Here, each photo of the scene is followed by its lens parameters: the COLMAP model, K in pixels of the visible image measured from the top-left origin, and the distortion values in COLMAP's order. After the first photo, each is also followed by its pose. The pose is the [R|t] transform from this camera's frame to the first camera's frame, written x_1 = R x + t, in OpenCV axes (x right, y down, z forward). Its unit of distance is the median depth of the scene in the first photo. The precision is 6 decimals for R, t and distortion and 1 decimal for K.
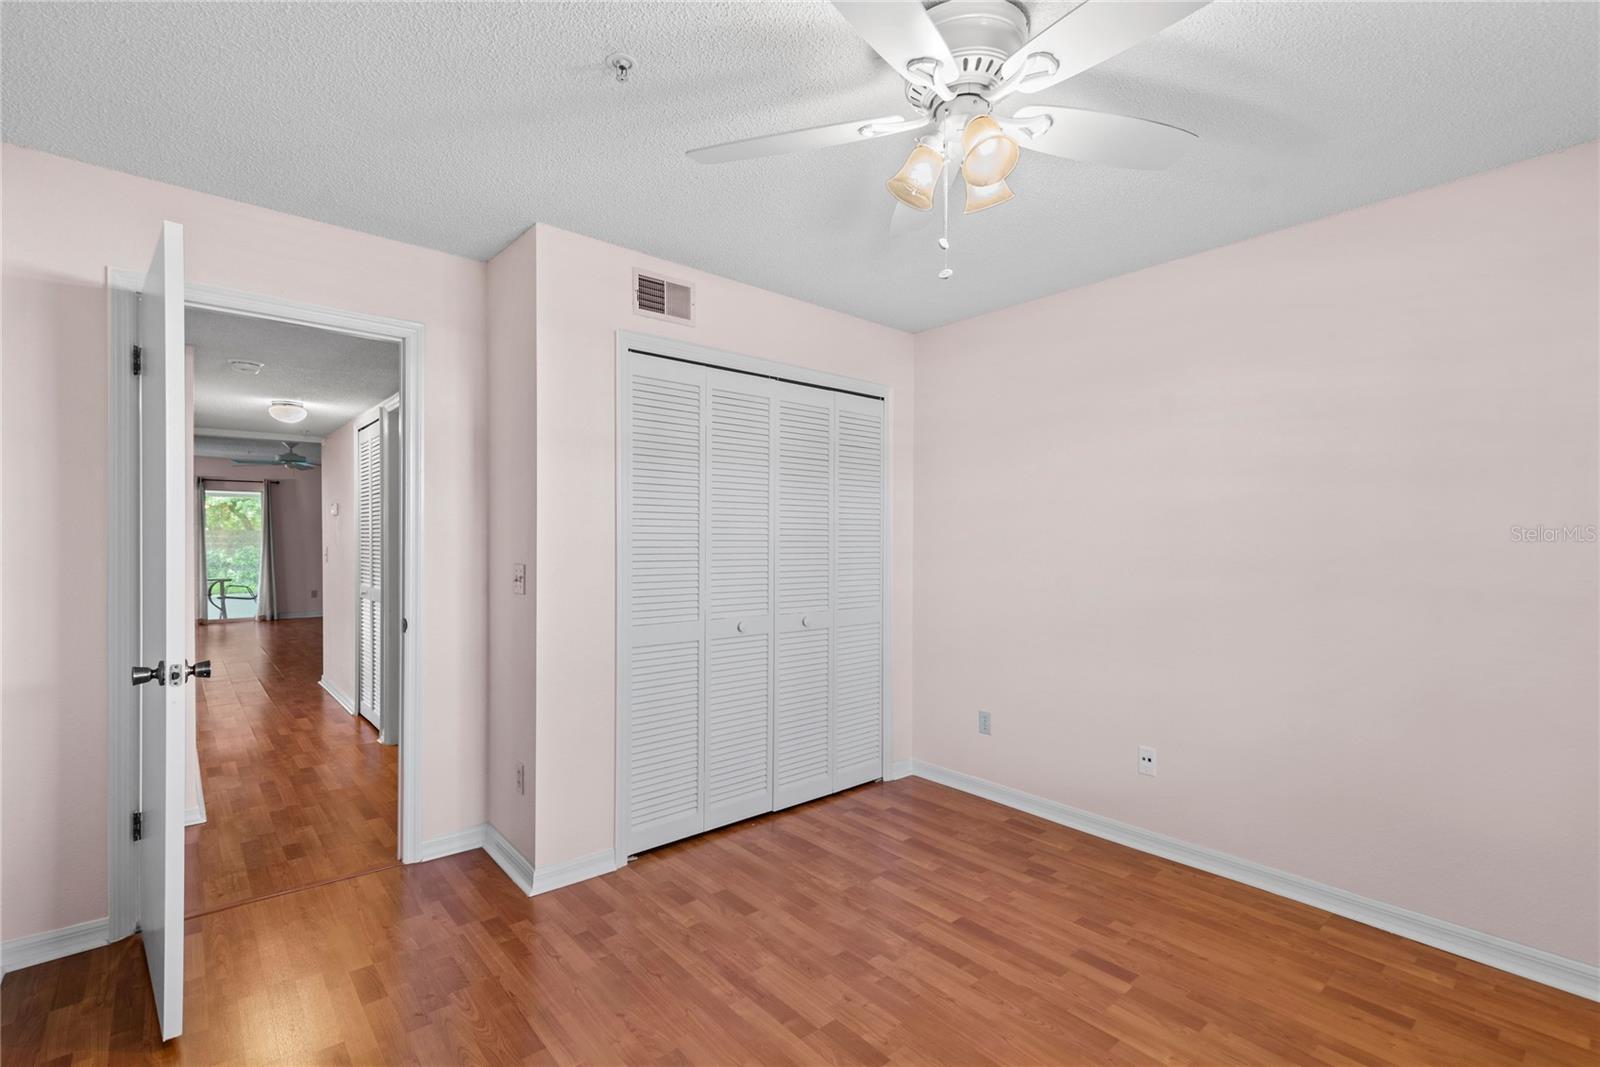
lens RADIAL K [[725.7, 0, 805.9], [0, 725.7, 535.2], [0, 0, 1]] dist [0.003818, -0.001025]
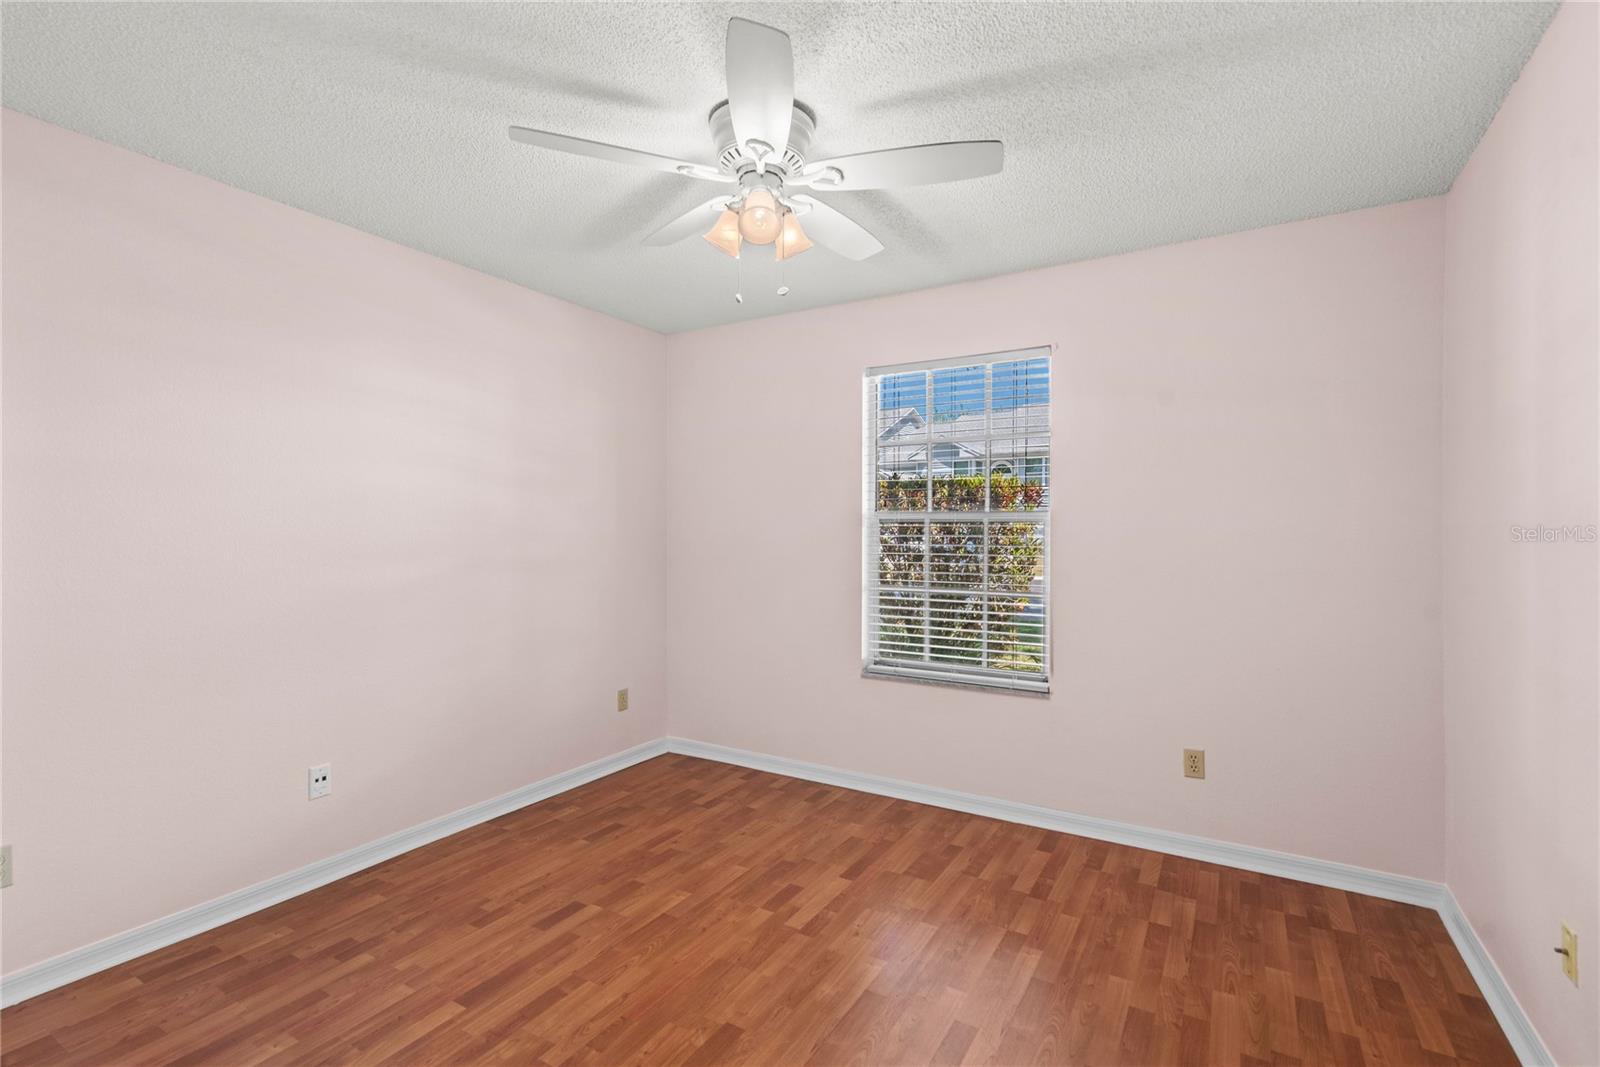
lens RADIAL K [[725.7, 0, 808.6], [0, 725.7, 529.0], [0, 0, 1]] dist [0.003818, -0.001025]
pose [[-0.304346, -0.002847, 0.952557, -0.661535], [0.007360, 0.999959, 0.005340, 0.014467], [-0.952533, 0.008636, -0.304313, 0.885159]]
